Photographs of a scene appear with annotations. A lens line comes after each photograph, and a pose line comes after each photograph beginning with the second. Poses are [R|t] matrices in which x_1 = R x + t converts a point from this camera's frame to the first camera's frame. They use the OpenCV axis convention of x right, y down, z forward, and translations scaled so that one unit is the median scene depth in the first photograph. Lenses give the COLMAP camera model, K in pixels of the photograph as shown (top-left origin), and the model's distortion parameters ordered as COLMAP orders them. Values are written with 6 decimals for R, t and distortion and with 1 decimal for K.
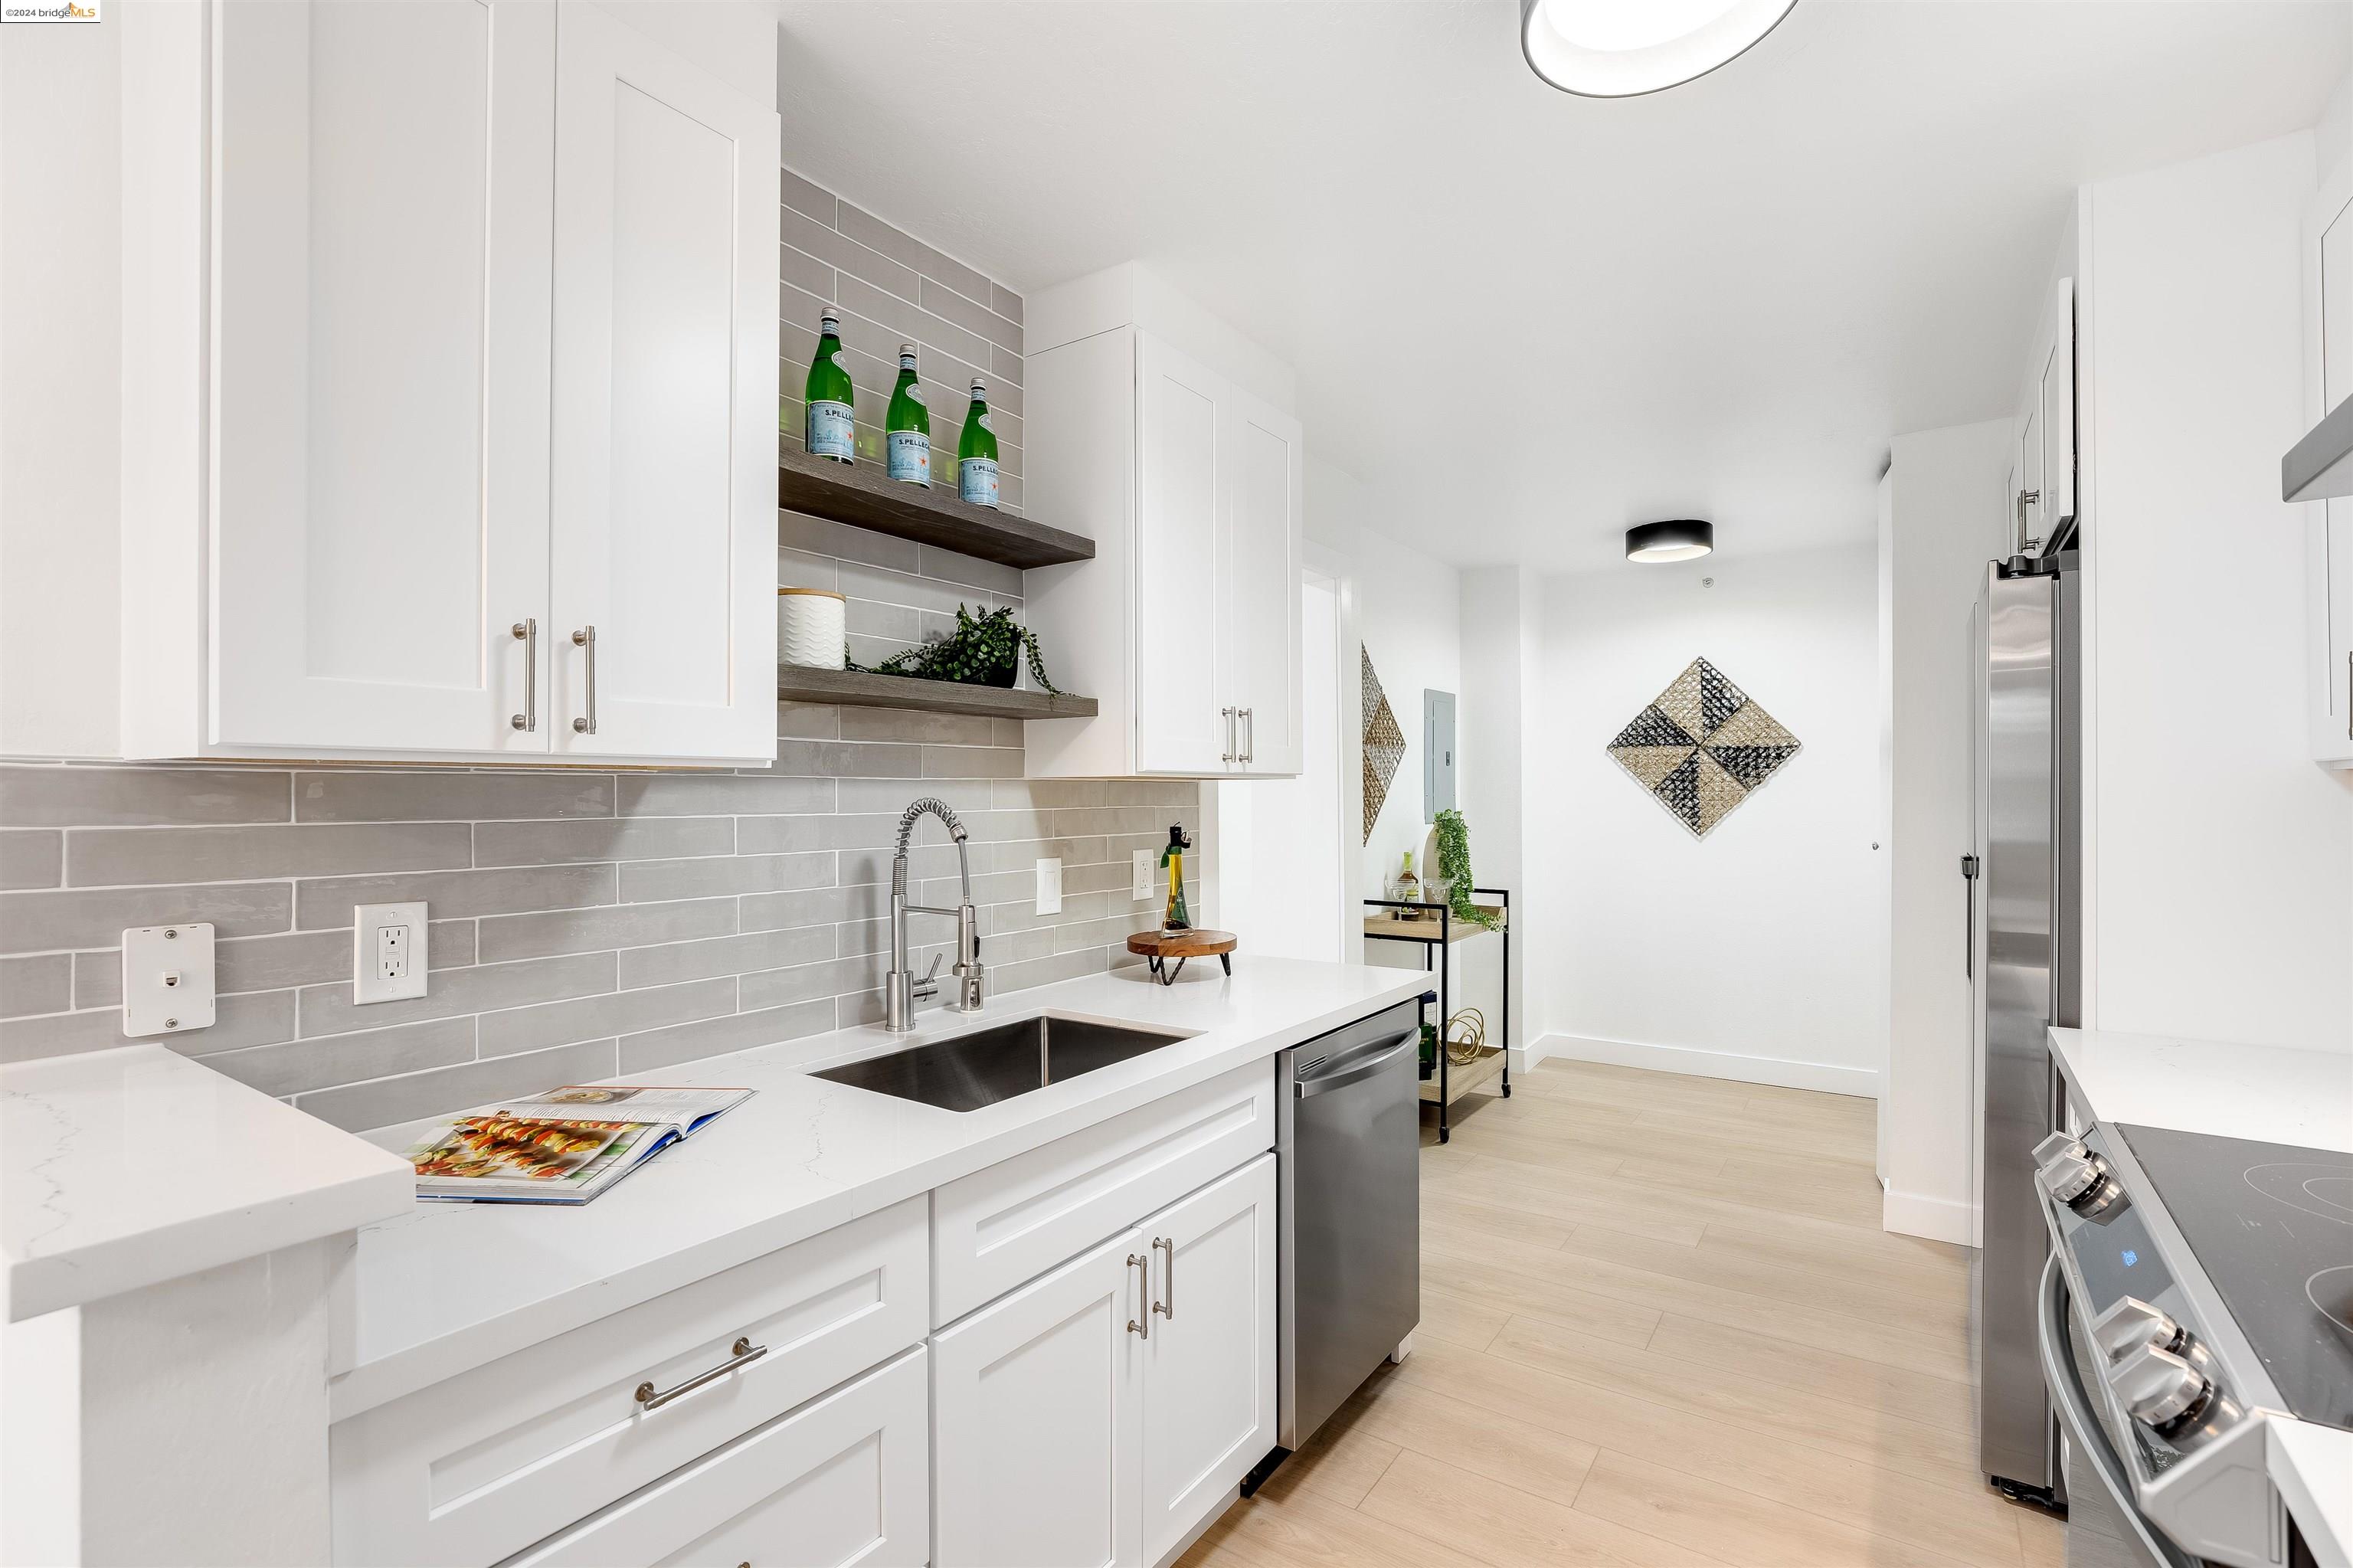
lens RADIAL K [[1059.3, 0, 1180.8], [0, 1059.3, 811.5], [0, 0, 1]] dist [-0.022530, 0.000696]
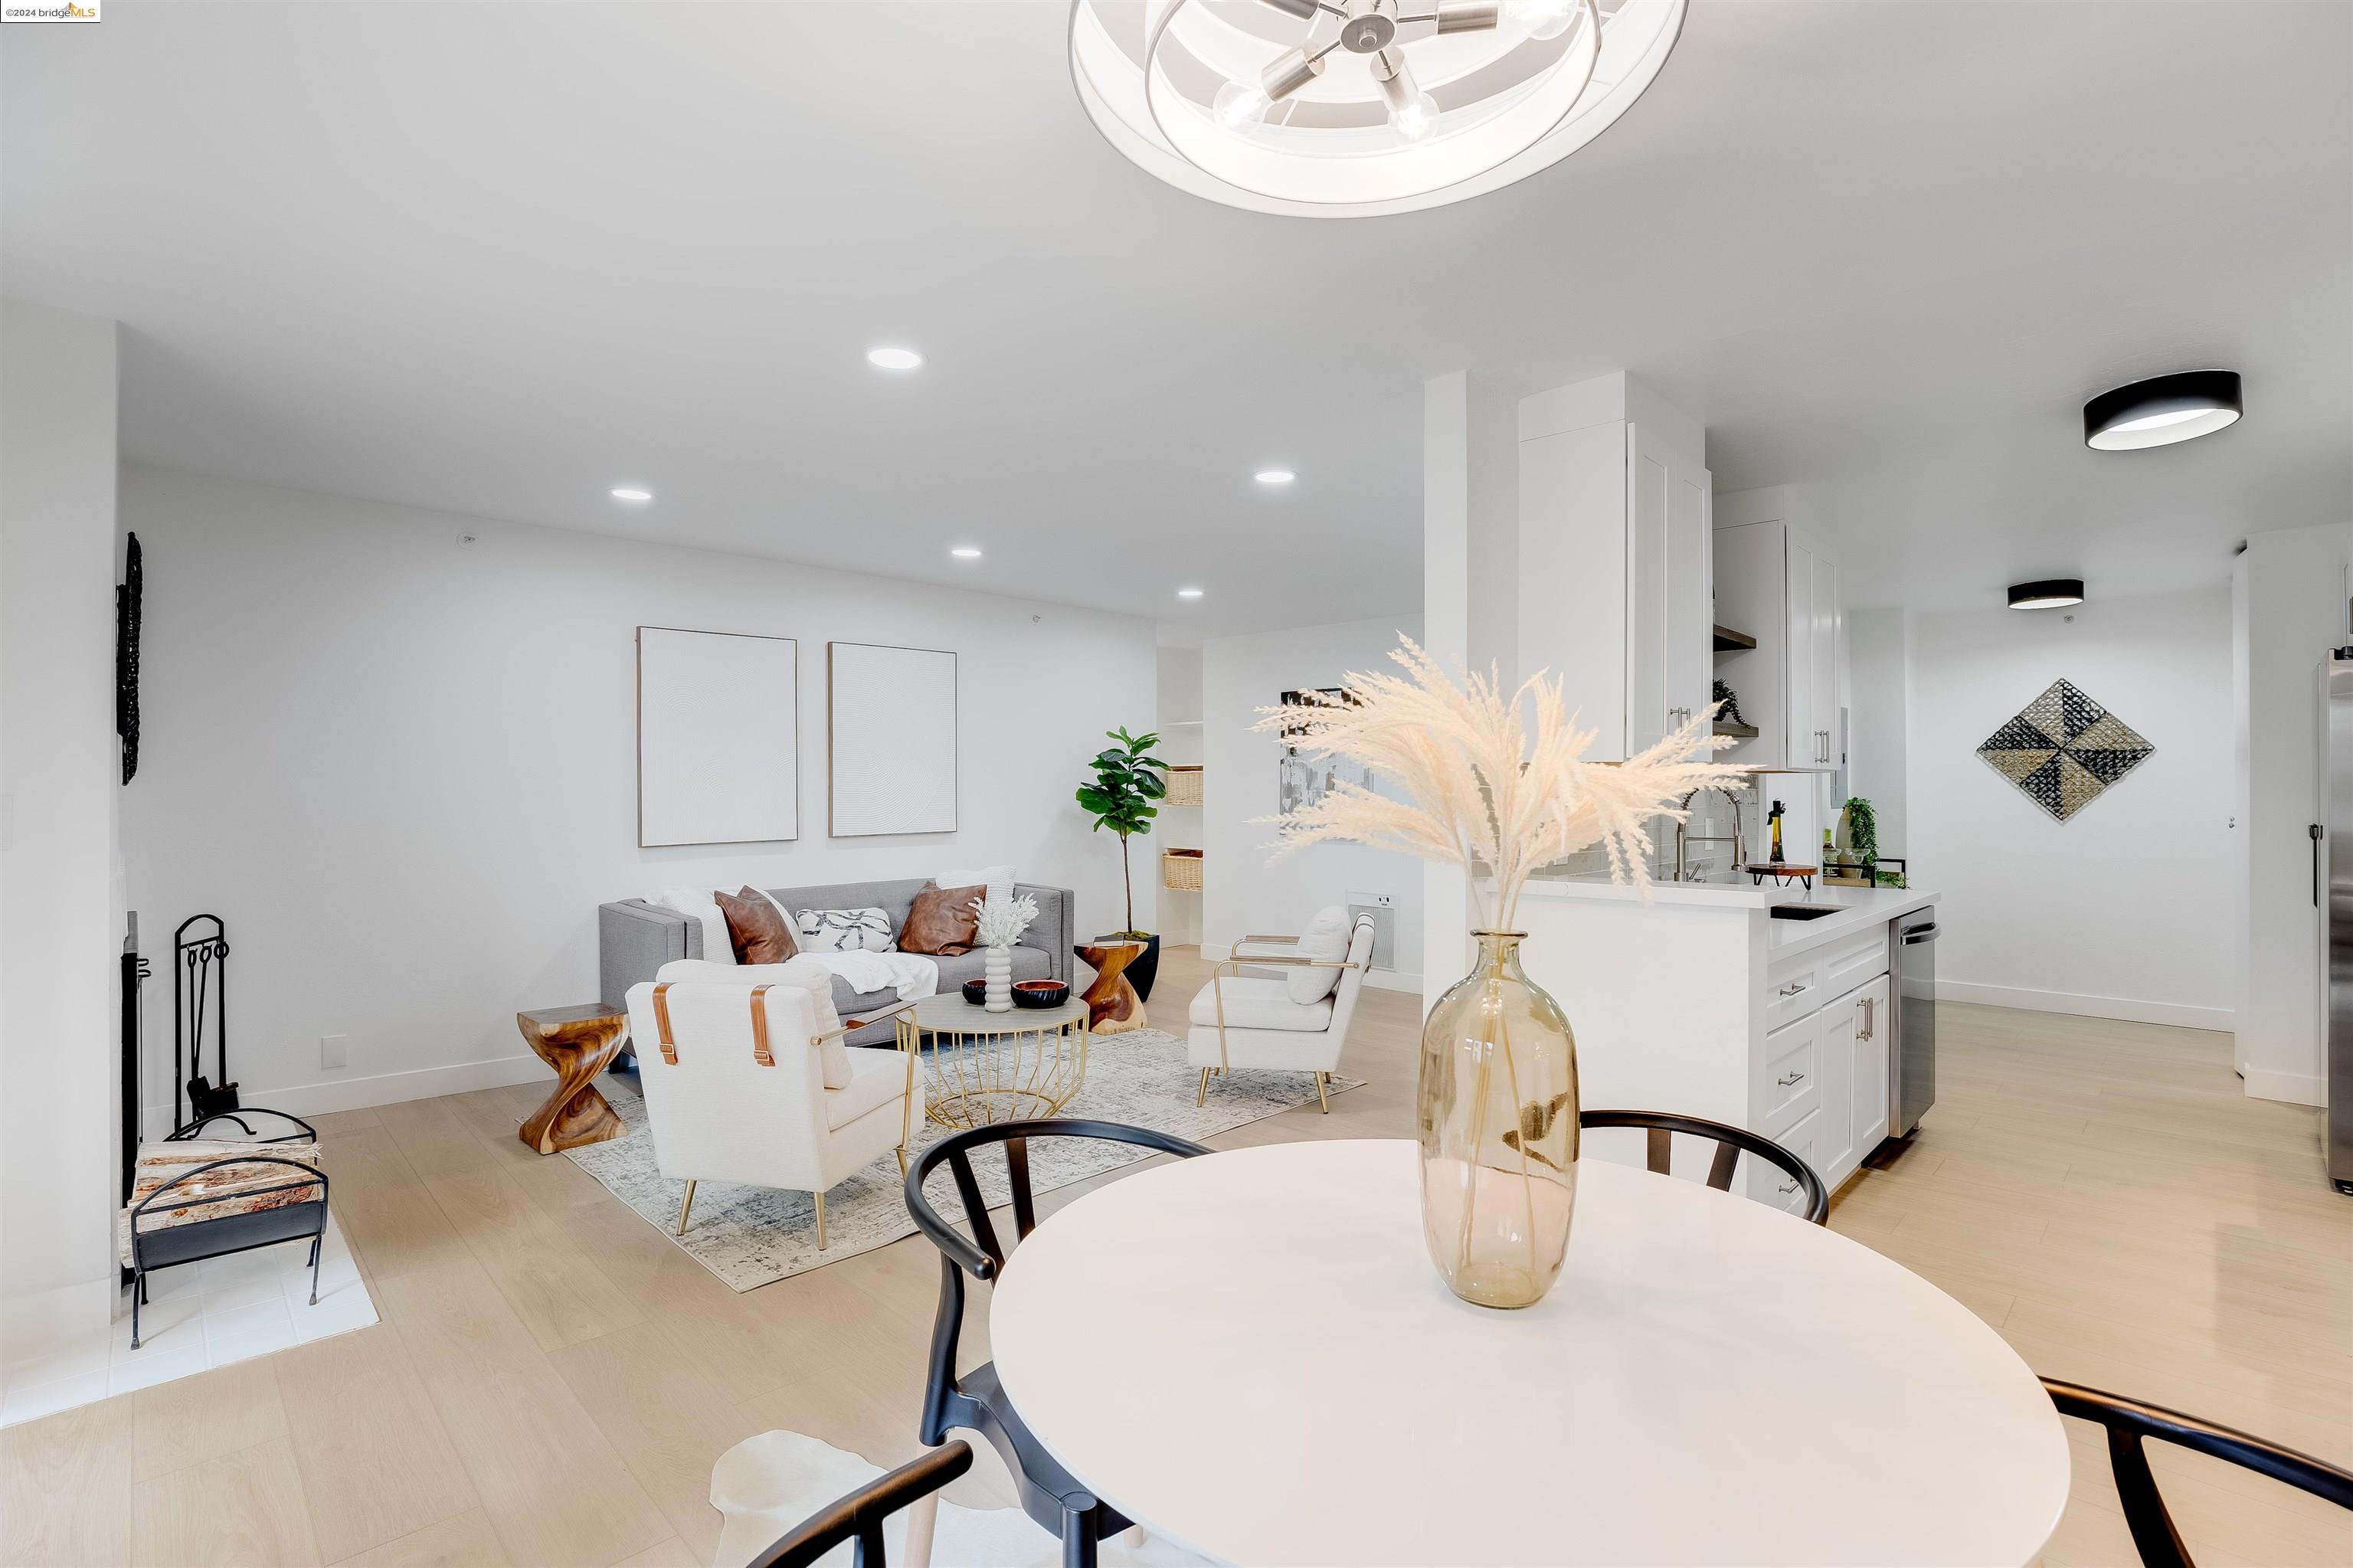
lens RADIAL K [[1080.2, 0, 1176.5], [0, 1080.2, 784.0], [0, 0, 1]] dist [-0.041872, 0.012933]
pose [[0.984470, 0.007867, -0.175376, -0.331142], [-0.011488, 0.999741, -0.019638, 0.016277], [0.175176, 0.021348, 0.984306, -0.428851]]
